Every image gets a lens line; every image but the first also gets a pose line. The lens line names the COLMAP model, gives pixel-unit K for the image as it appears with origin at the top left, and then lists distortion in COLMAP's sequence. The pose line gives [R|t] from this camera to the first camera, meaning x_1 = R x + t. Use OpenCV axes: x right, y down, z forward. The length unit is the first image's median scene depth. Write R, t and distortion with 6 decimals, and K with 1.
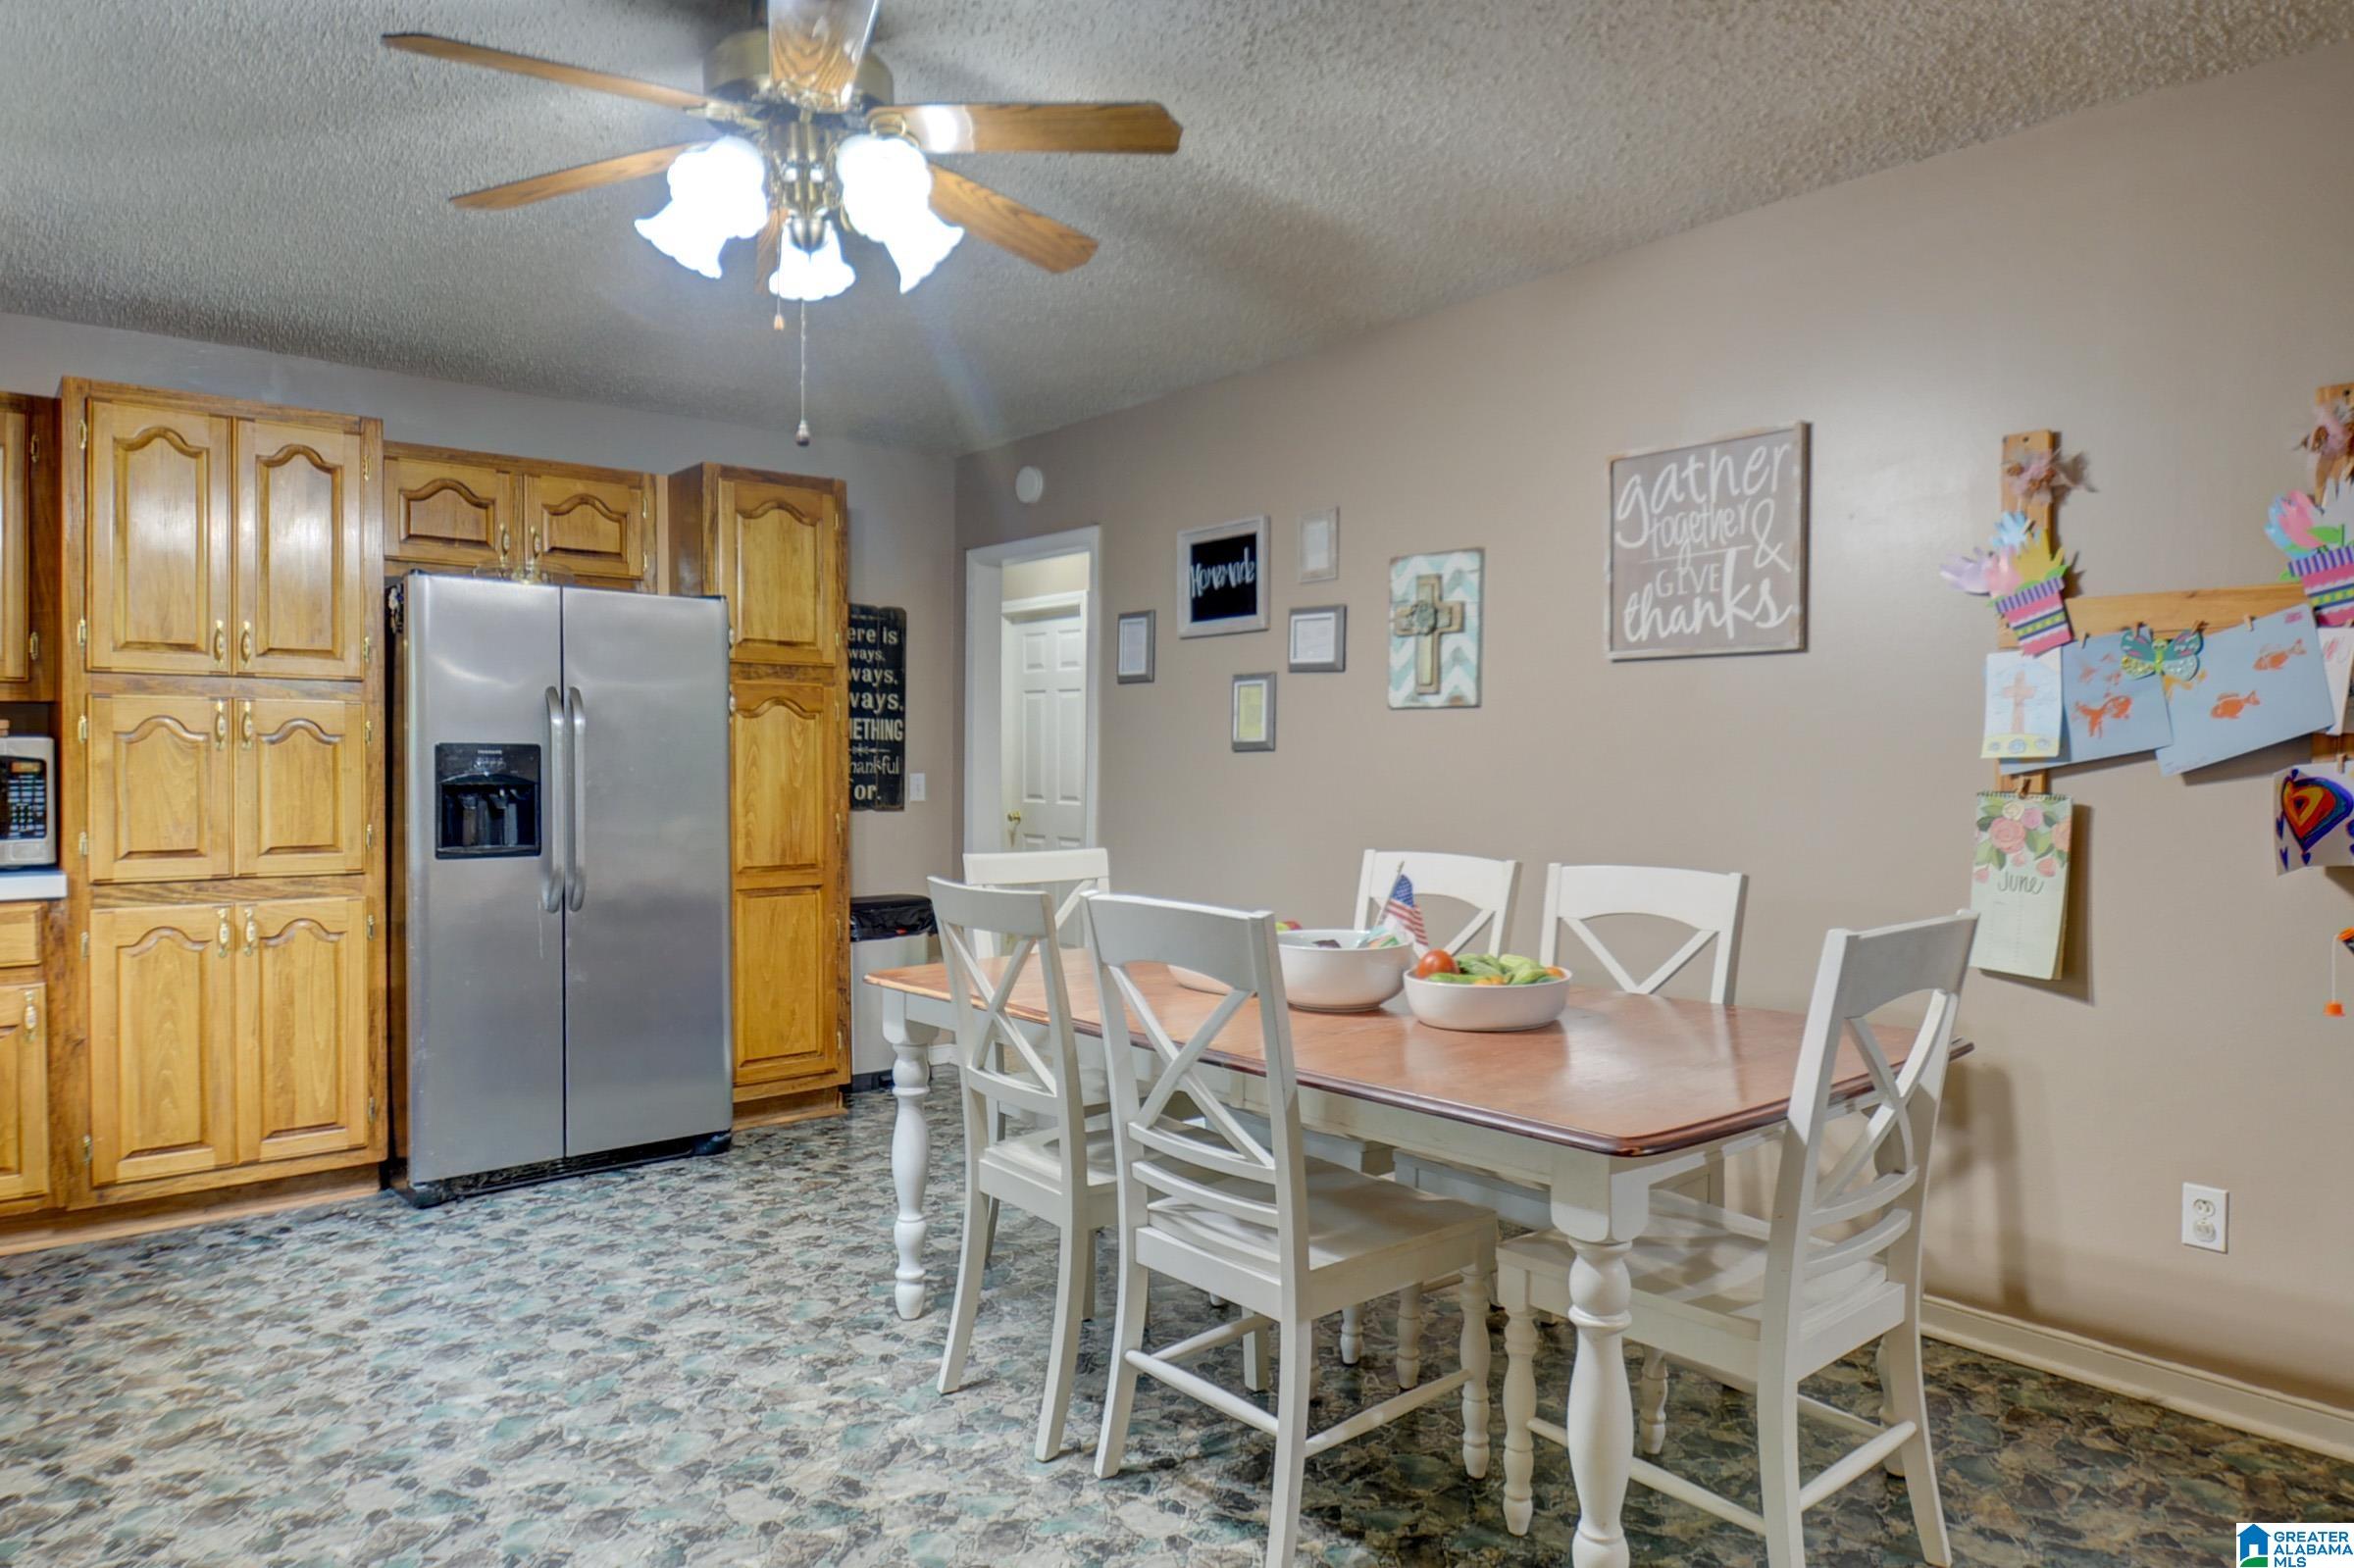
lens RADIAL K [[1475.8, 0, 1179.3], [0, 1475.8, 784.3], [0, 0, 1]] dist [0.000318, 0.000479]
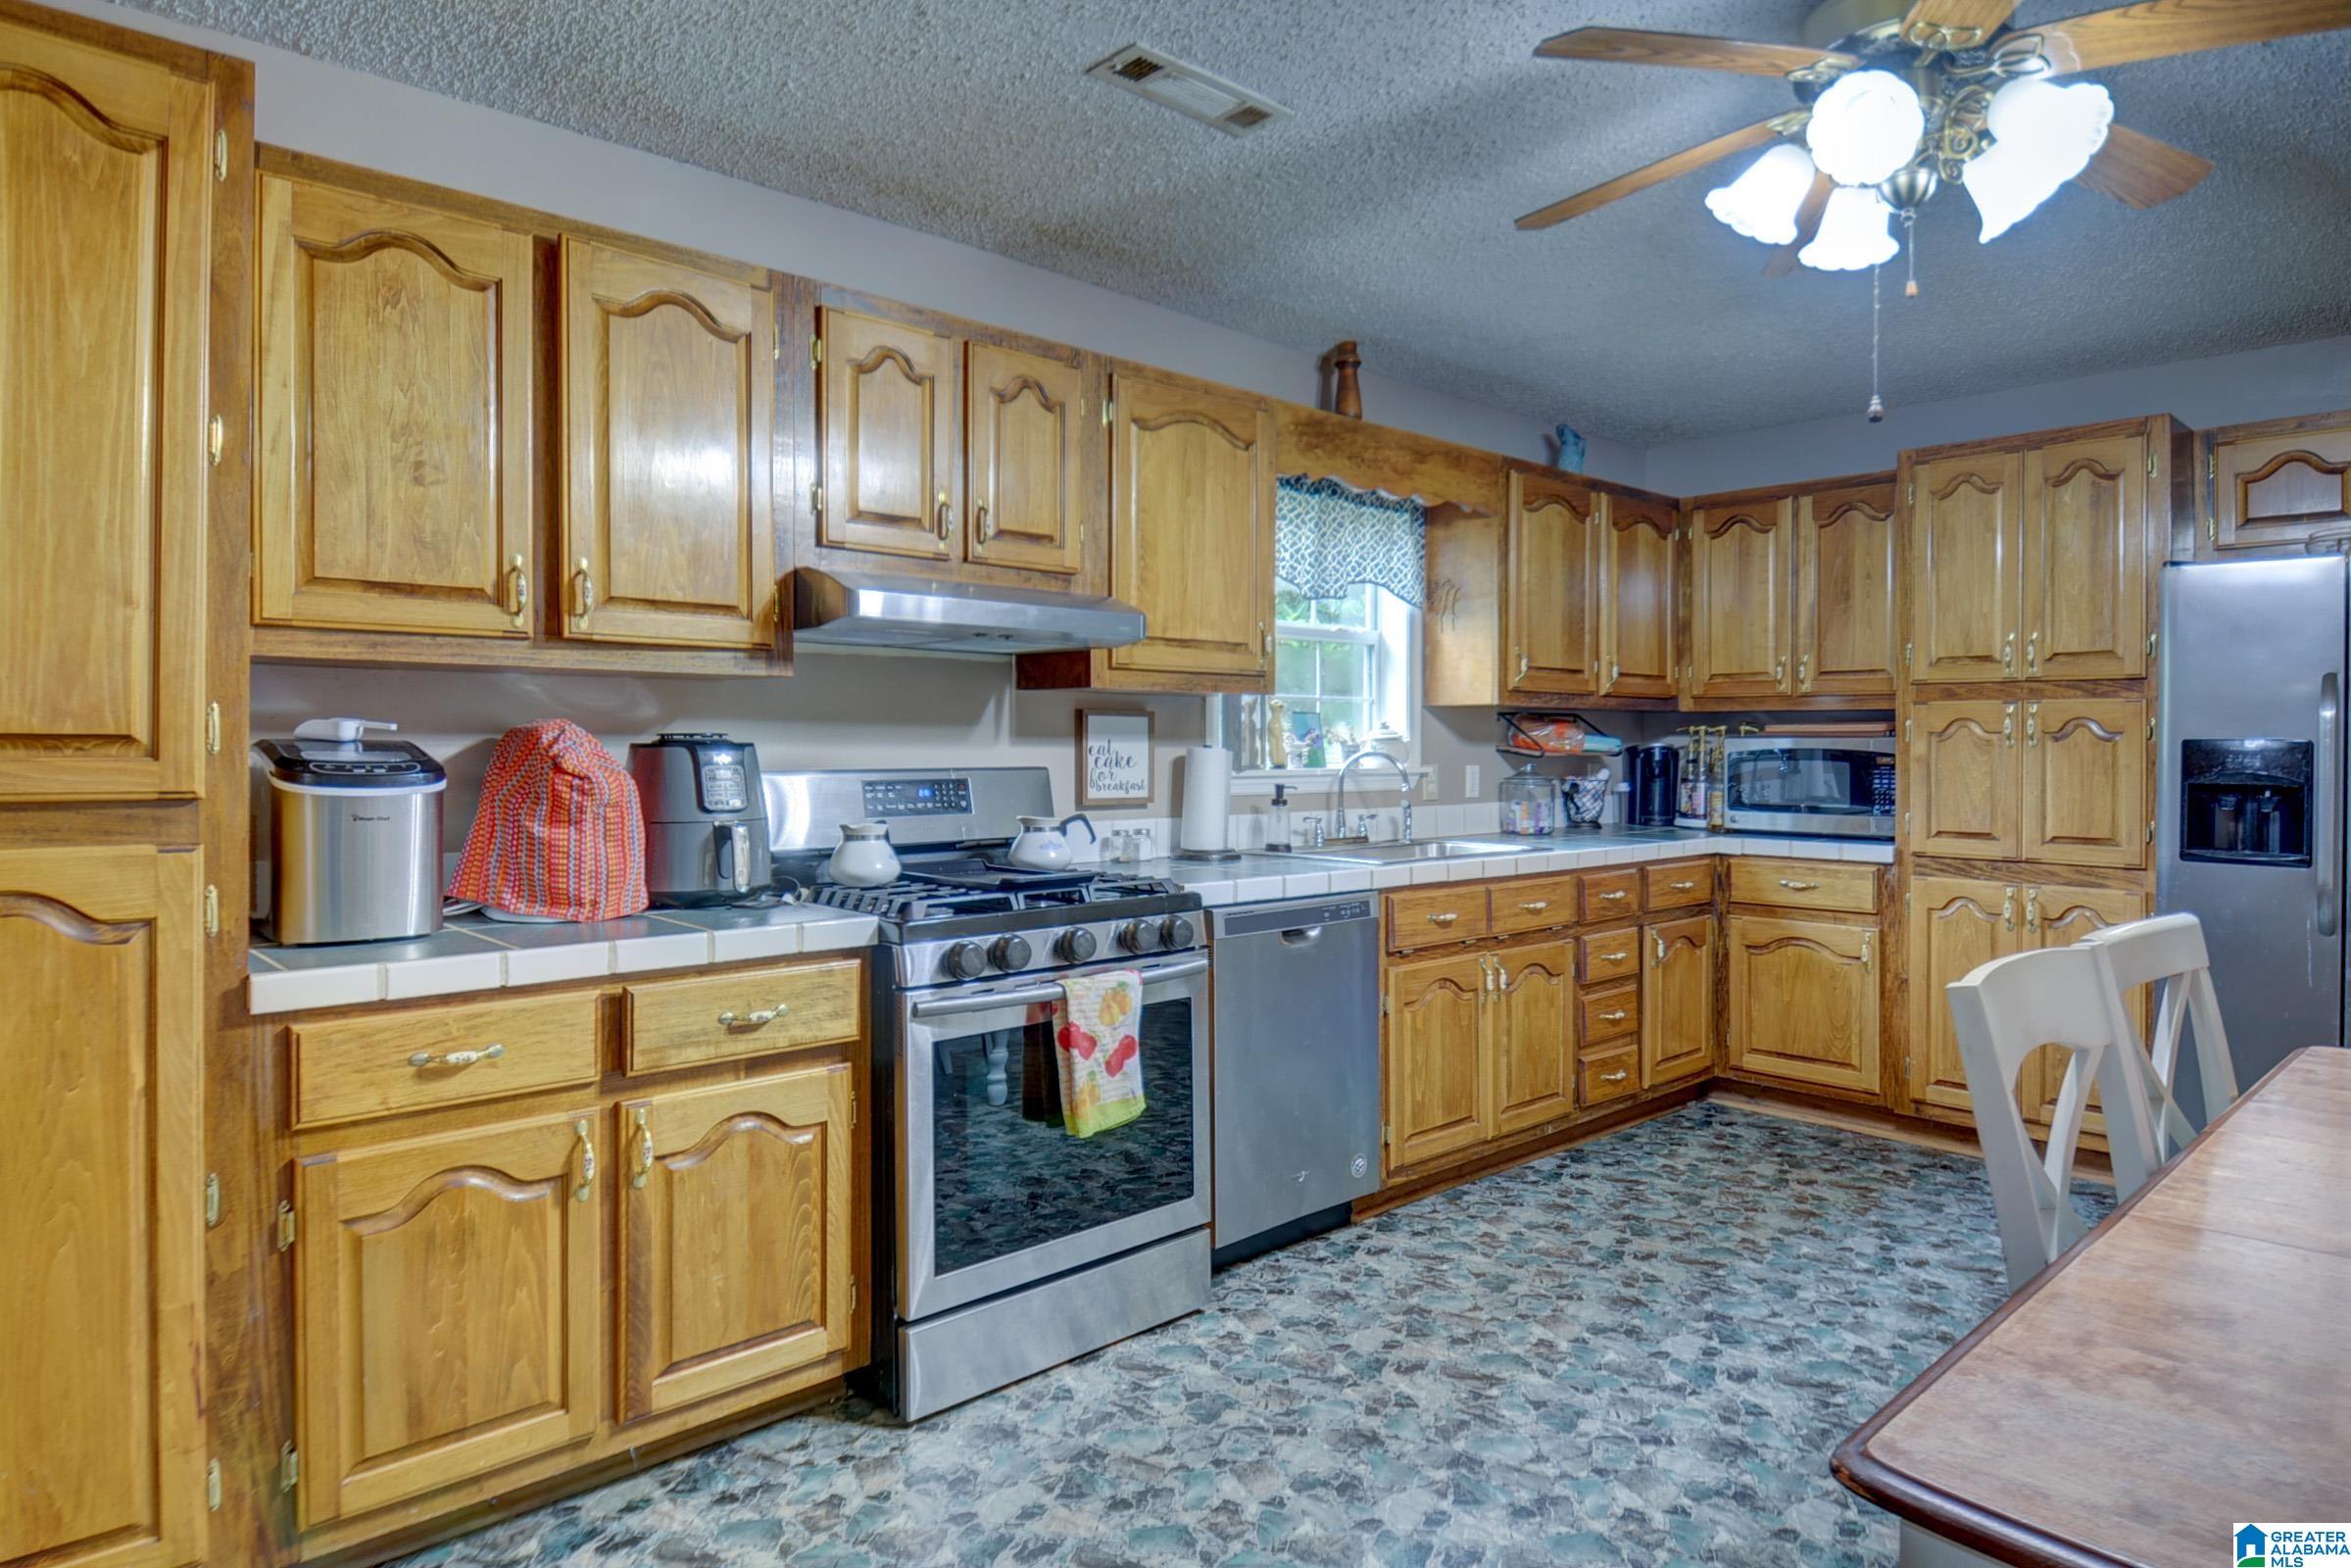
lens RADIAL K [[1366.6, 0, 1167.3], [0, 1366.6, 759.4], [0, 0, 1]] dist [0.002975, -0.005808]
pose [[0.039301, 0.009194, -0.999185, 0.372481], [-0.023300, 0.999694, 0.008282, -0.007389], [0.998956, 0.022956, 0.039503, 0.316112]]
